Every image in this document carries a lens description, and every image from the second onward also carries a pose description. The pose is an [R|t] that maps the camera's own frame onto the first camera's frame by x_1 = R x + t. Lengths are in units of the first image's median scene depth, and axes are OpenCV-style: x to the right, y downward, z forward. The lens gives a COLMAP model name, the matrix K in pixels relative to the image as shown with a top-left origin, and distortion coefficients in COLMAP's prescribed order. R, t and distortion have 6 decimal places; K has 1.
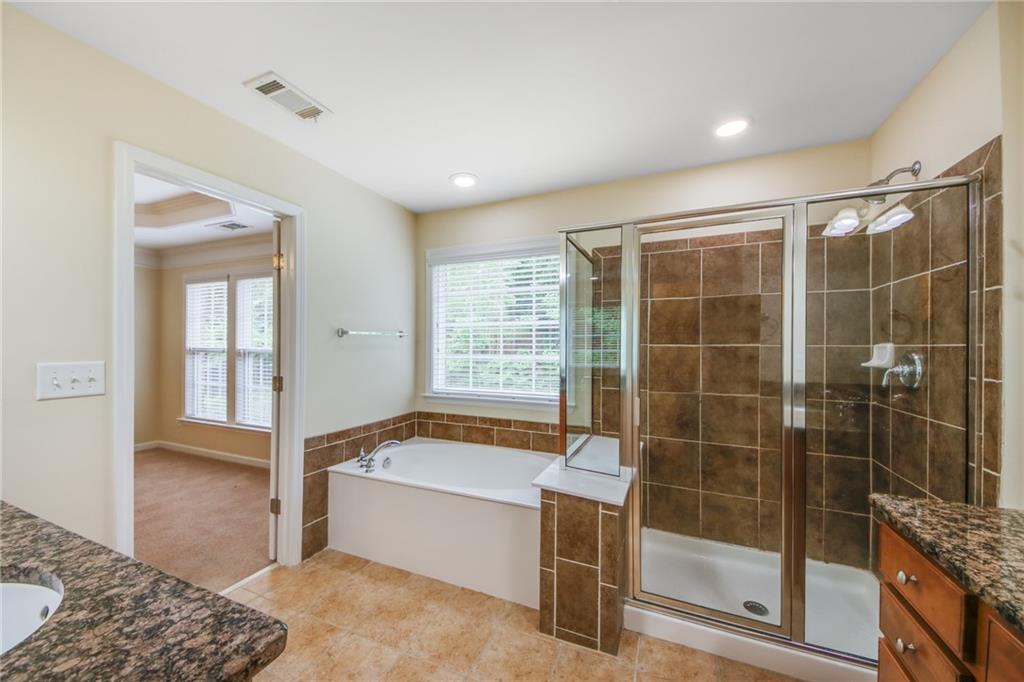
lens RADIAL K [[385.8, 0, 510.0], [0, 385.8, 346.1], [0, 0, 1]] dist [0.001479, -0.000138]
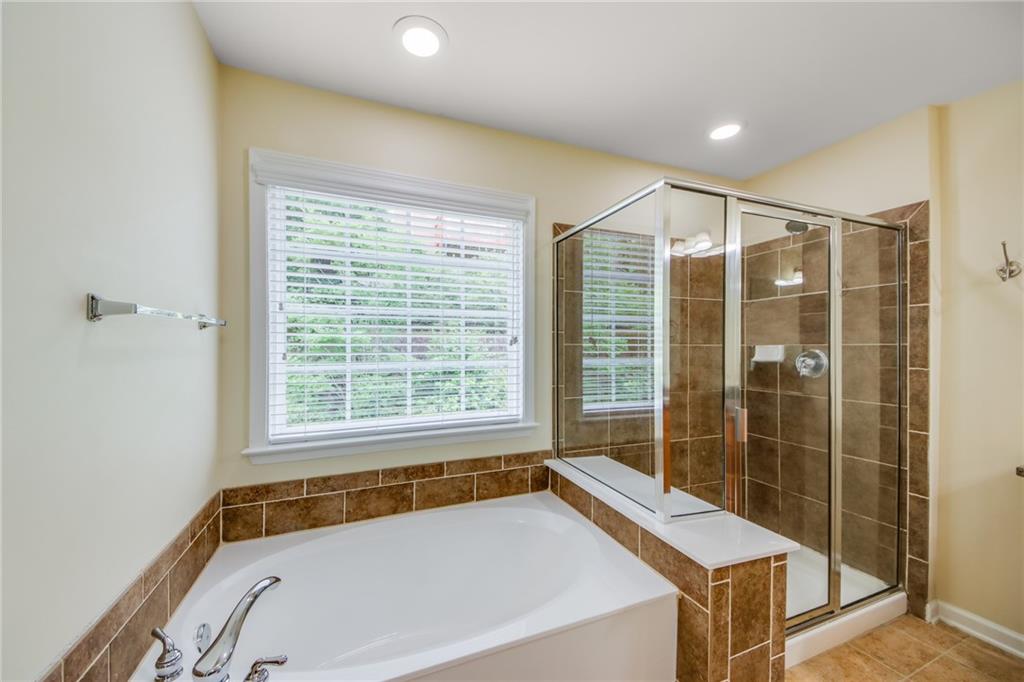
lens RADIAL K [[374.8, 0, 507.8], [0, 374.8, 344.3], [0, 0, 1]] dist [0.010601, -0.000239]
pose [[0.691047, -0.004829, 0.722793, -0.364999], [0.003808, 0.999988, 0.003041, -0.005328], [-0.722799, 0.000651, 0.691058, 0.487614]]
